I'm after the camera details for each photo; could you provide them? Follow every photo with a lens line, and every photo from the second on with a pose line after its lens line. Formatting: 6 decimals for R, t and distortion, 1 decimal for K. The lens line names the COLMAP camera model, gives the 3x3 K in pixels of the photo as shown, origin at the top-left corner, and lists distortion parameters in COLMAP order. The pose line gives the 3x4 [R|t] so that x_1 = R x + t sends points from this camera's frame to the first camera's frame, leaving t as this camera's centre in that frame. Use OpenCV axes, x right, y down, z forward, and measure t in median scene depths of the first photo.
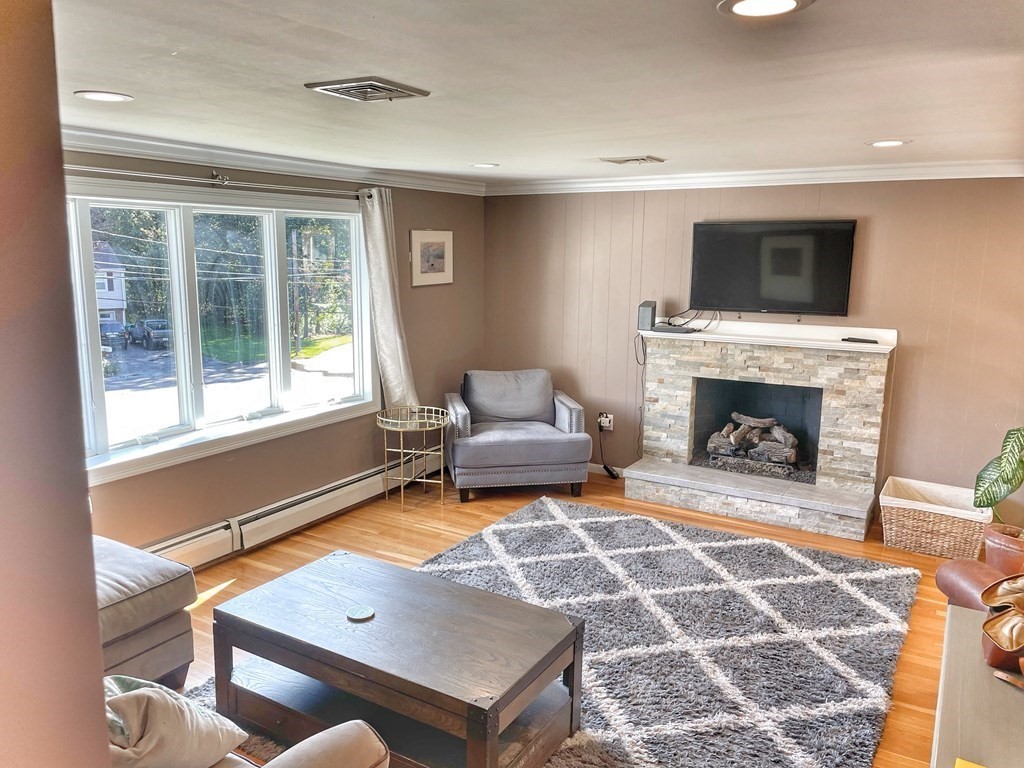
lens RADIAL K [[775.4, 0, 511.2], [0, 775.4, 385.3], [0, 0, 1]] dist [0.084580, -0.095301]
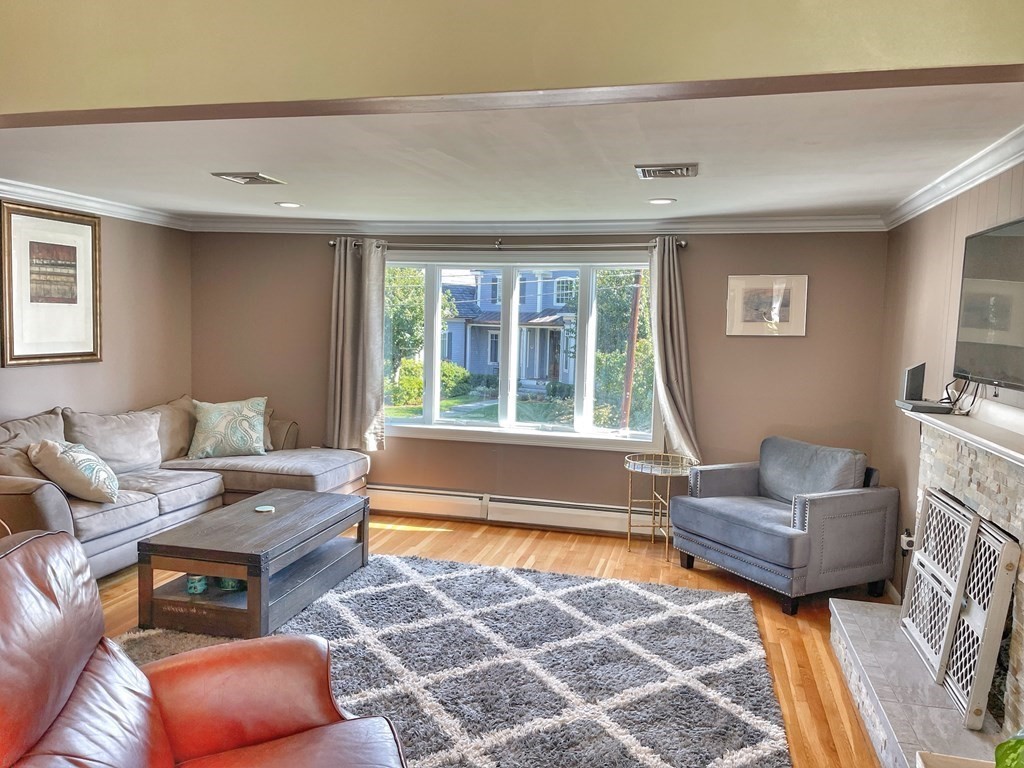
lens RADIAL K [[775.4, 0, 509.7], [0, 775.4, 383.1], [0, 0, 1]] dist [0.084580, -0.095301]
pose [[0.284842, 0.075293, -0.955613, 0.843777], [-0.192069, 0.981177, 0.020057, -0.045430], [0.939135, 0.177830, 0.293942, 0.575691]]
